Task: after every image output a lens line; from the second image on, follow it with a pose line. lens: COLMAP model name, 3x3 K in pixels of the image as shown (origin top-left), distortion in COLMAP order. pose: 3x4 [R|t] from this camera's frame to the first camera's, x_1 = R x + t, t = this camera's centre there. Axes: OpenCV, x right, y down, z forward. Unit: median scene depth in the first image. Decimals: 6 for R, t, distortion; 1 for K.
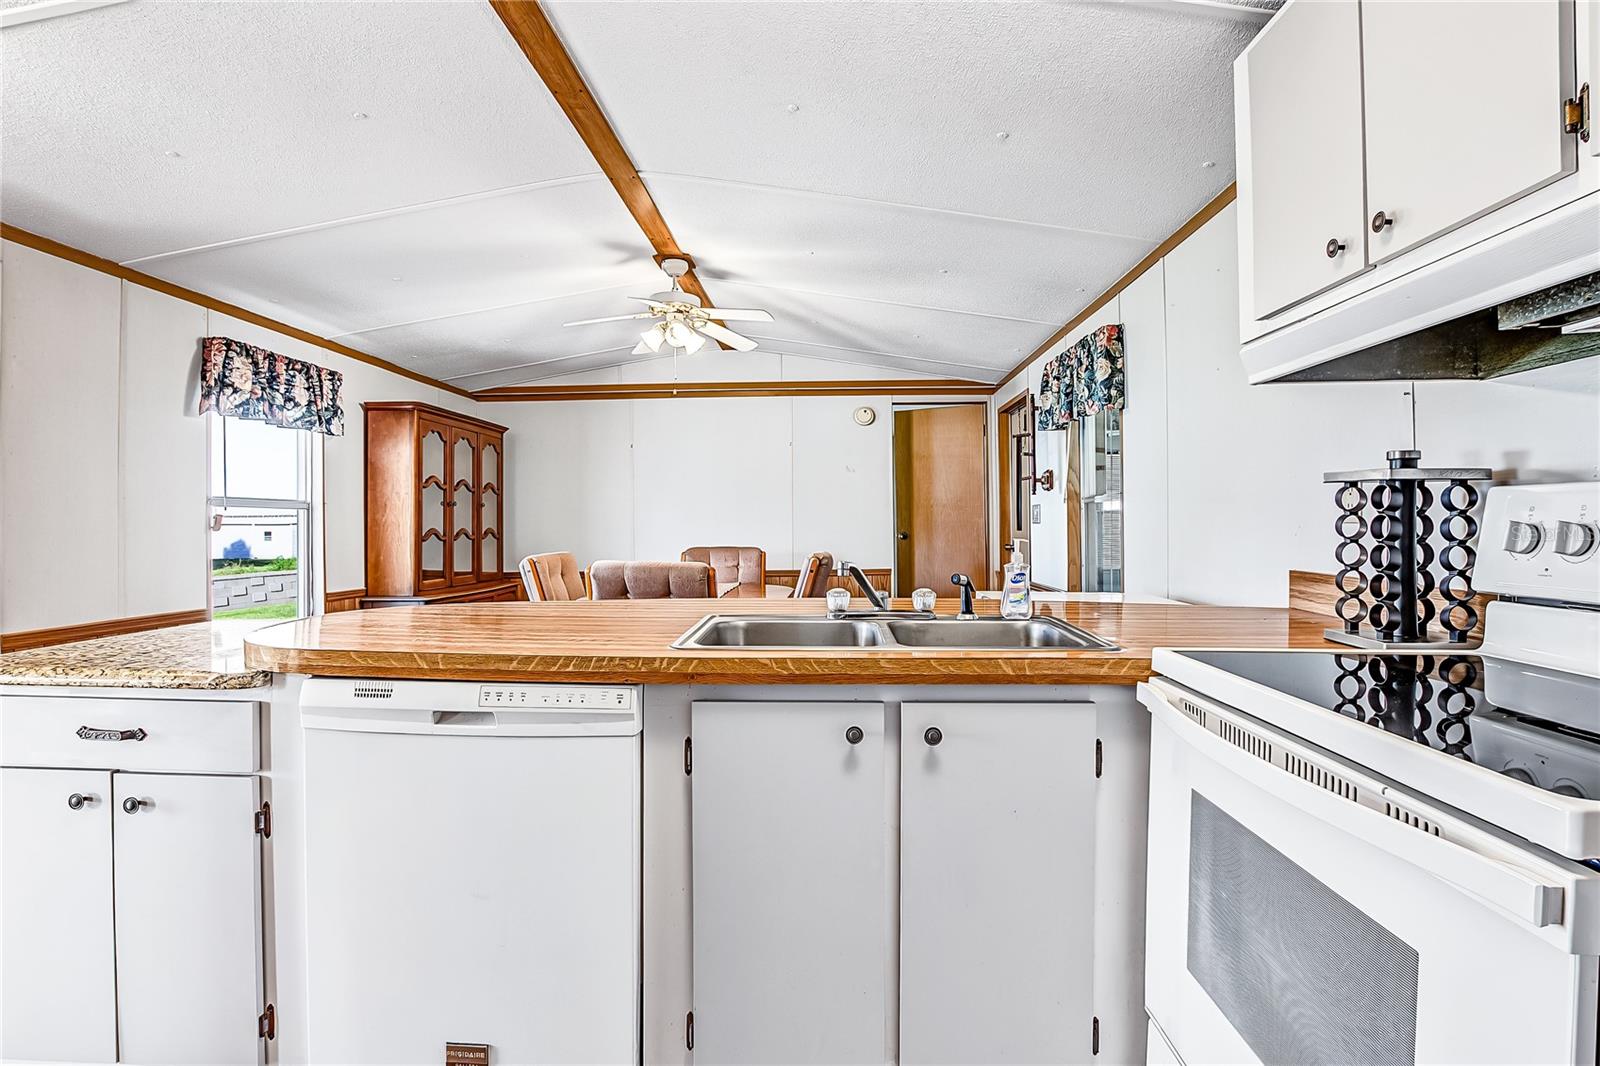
lens RADIAL K [[779.1, 0, 800.0], [0, 779.1, 533.0], [0, 0, 1]] dist [-0.014373, 0.000106]
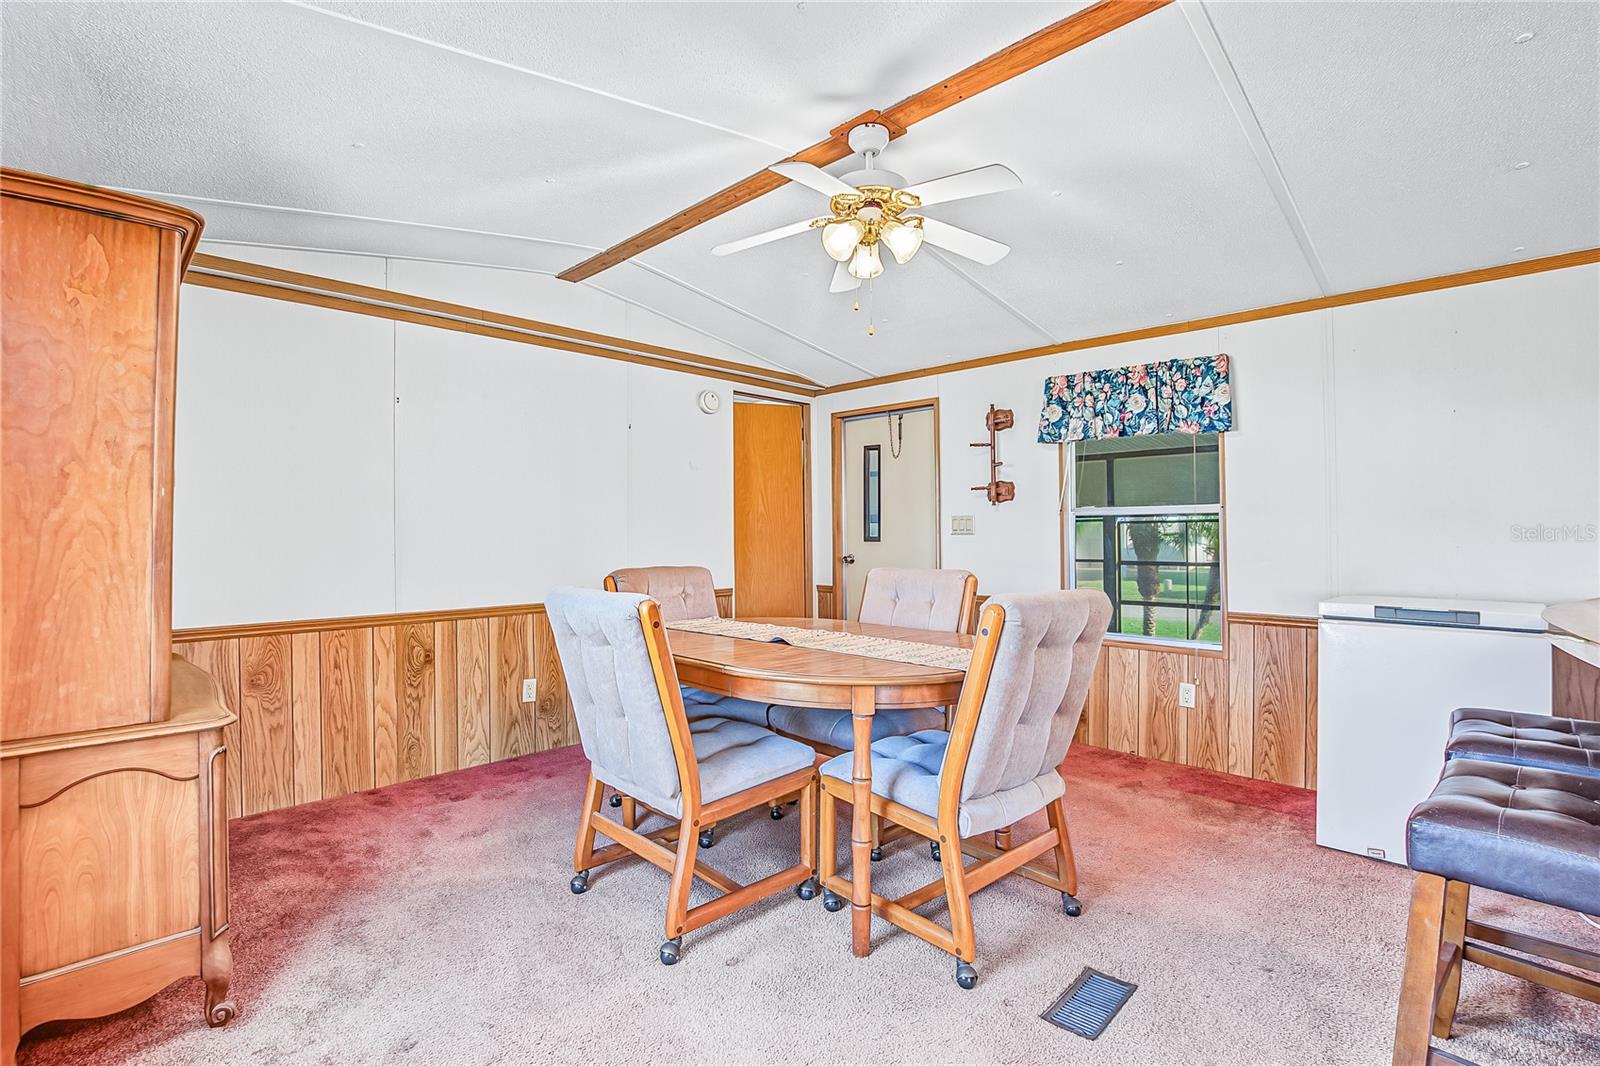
lens RADIAL K [[737.0, 0, 794.2], [0, 737.0, 526.0], [0, 0, 1]] dist [-0.028520, 0.000182]
pose [[0.671215, 0.012266, 0.741161, -0.769389], [0.006301, 0.999733, -0.022251, -0.003934], [-0.741236, 0.019605, 0.670958, 0.747006]]
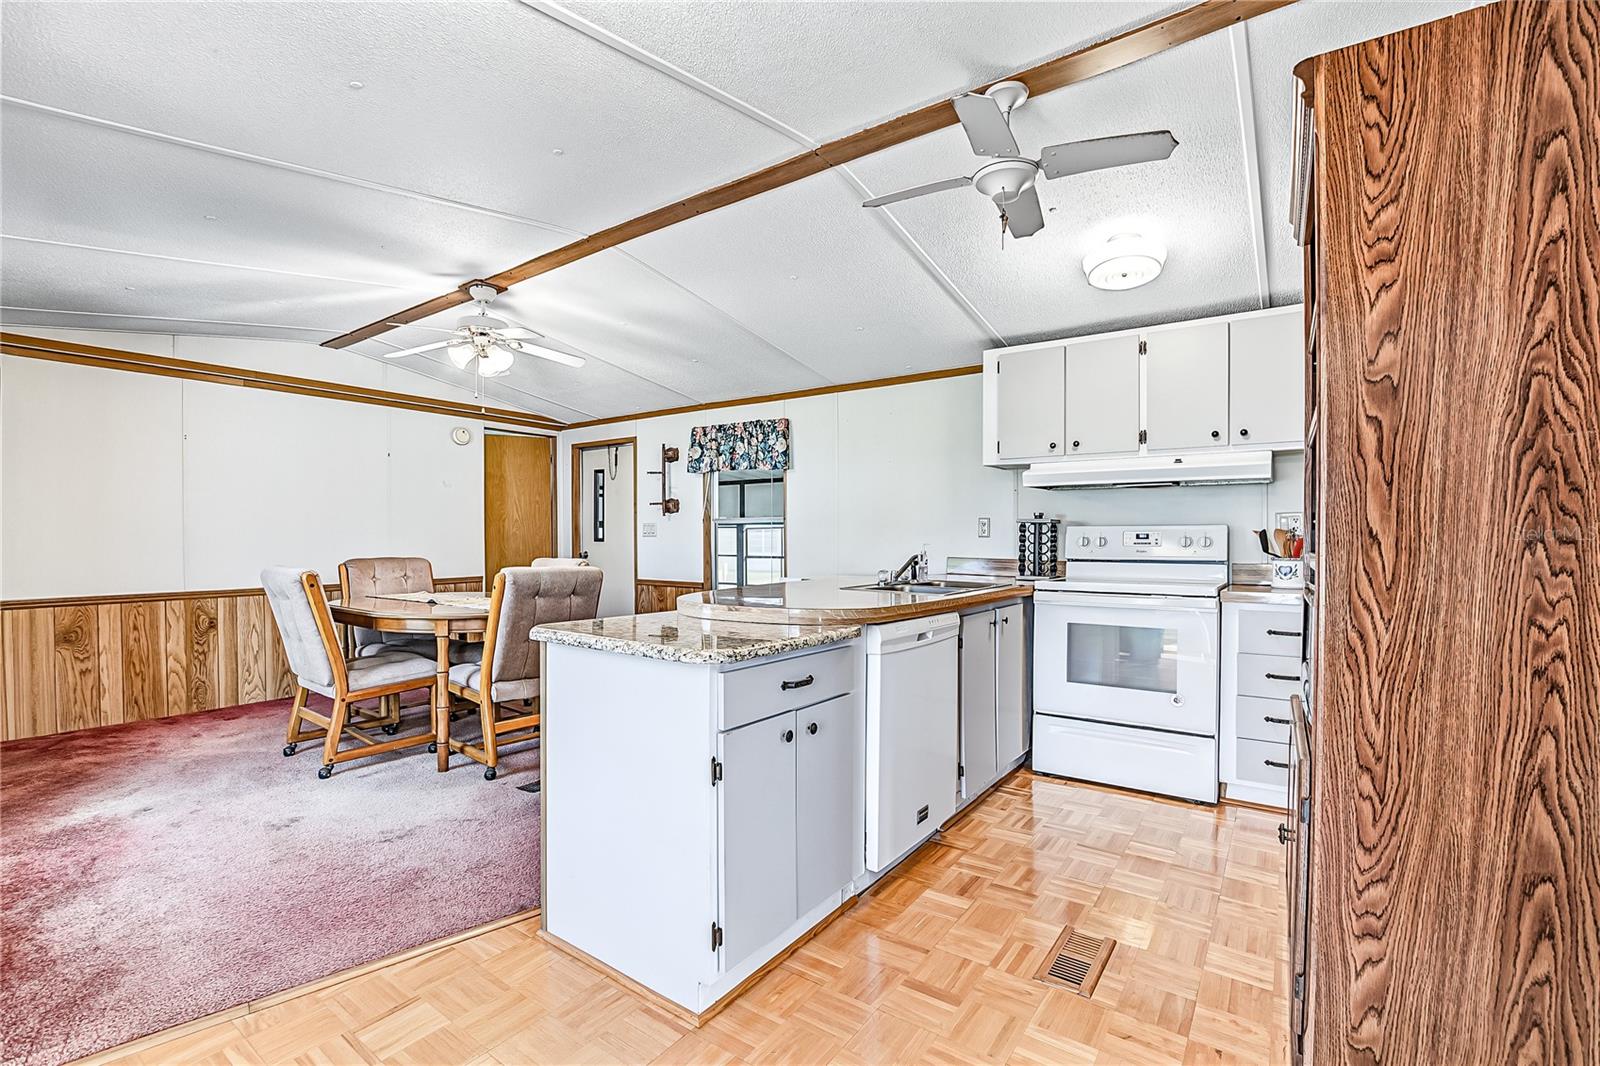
lens RADIAL K [[702.4, 0, 802.3], [0, 702.4, 540.1], [0, 0, 1]] dist [-0.038139, 0.007009]
pose [[0.543023, 0.003715, 0.839709, -0.846440], [0.004055, 0.999967, -0.007046, 0.006568], [-0.839708, 0.007232, 0.542990, 0.136065]]
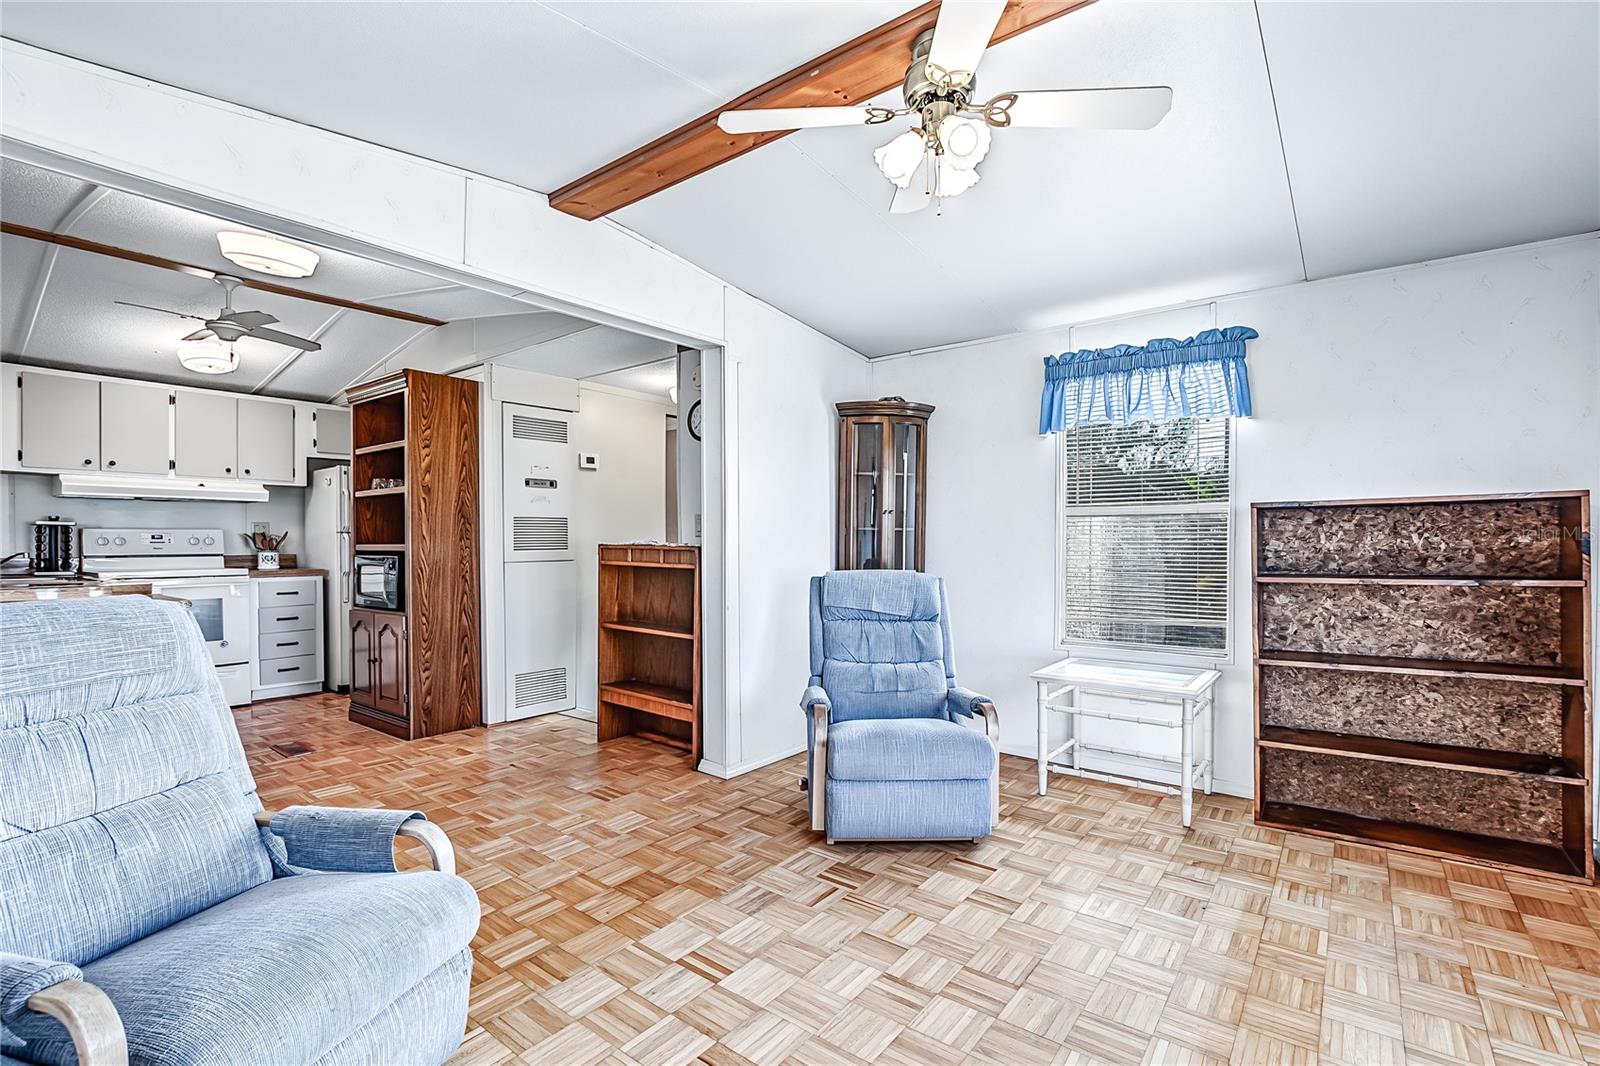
lens RADIAL K [[727.2, 0, 790.9], [0, 727.2, 542.9], [0, 0, 1]] dist [-0.038670, 0.006511]
pose [[-0.812232, 0.003754, 0.583322, -1.562334], [0.012026, 0.999875, 0.010310, 0.007480], [-0.583211, 0.015389, -0.812175, 0.701475]]
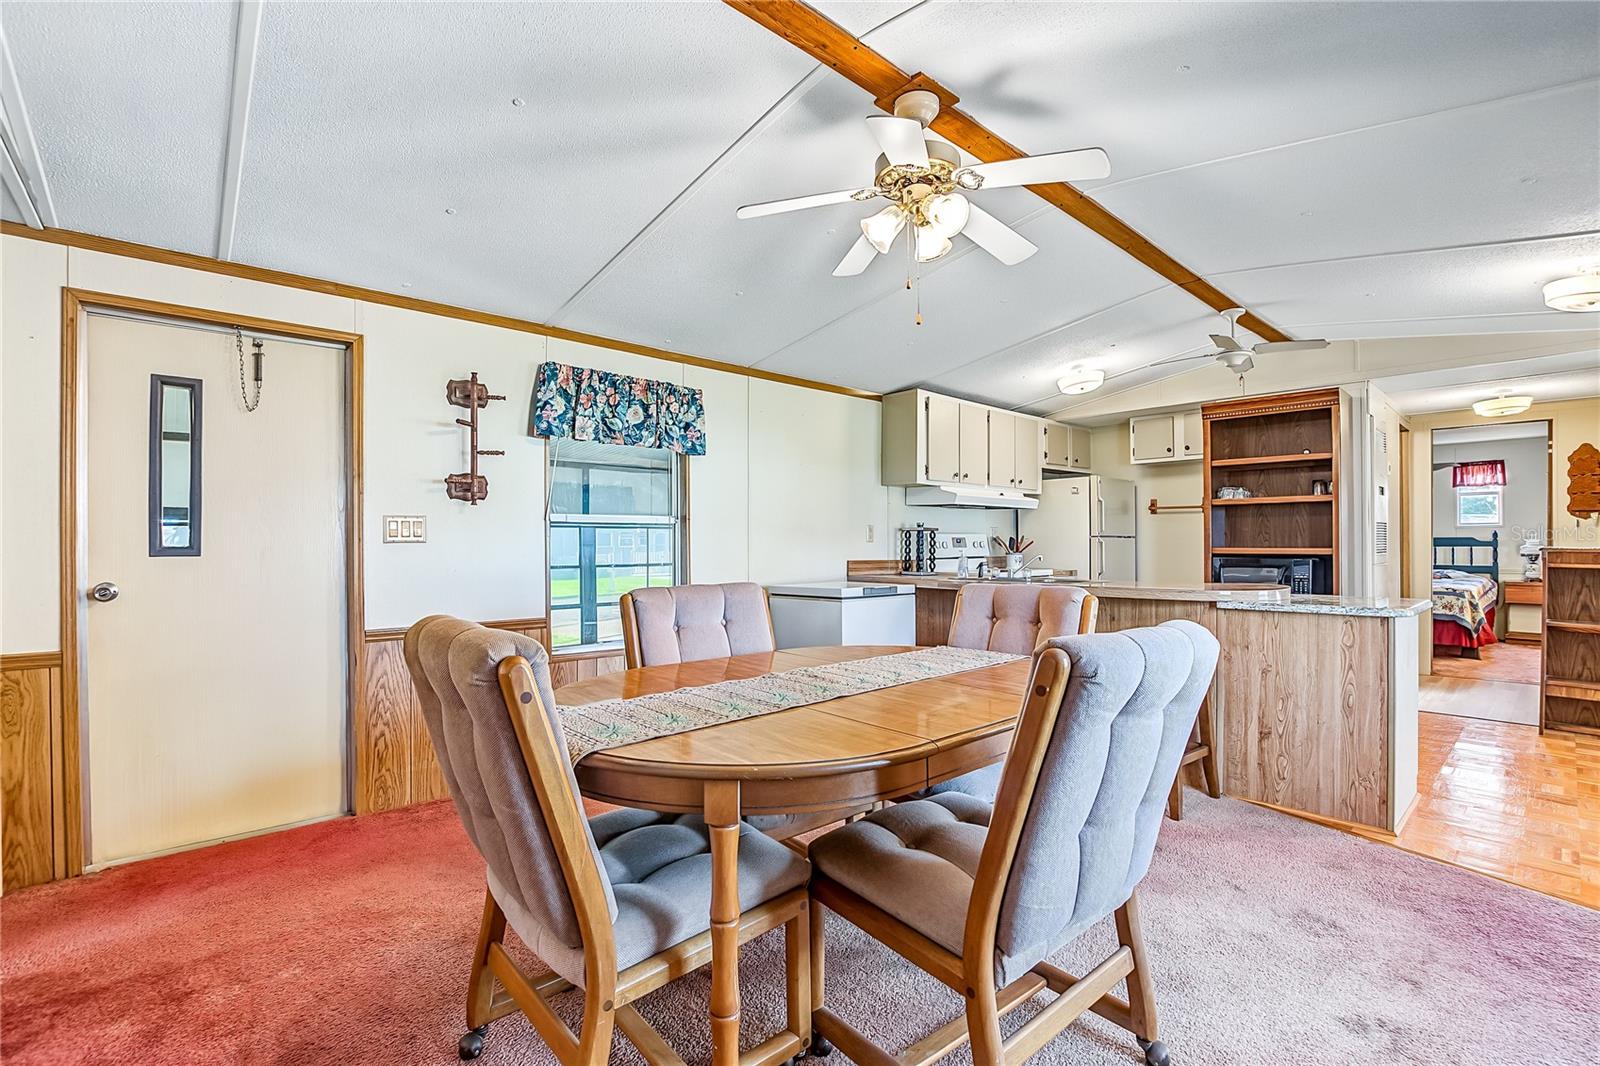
lens RADIAL K [[702.4, 0, 802.3], [0, 702.4, 540.1], [0, 0, 1]] dist [-0.038139, 0.007009]
pose [[-0.697405, 0.006496, 0.716648, -0.563755], [0.012520, 0.999917, 0.003120, -0.015907], [-0.716568, 0.011148, -0.697428, 1.672410]]
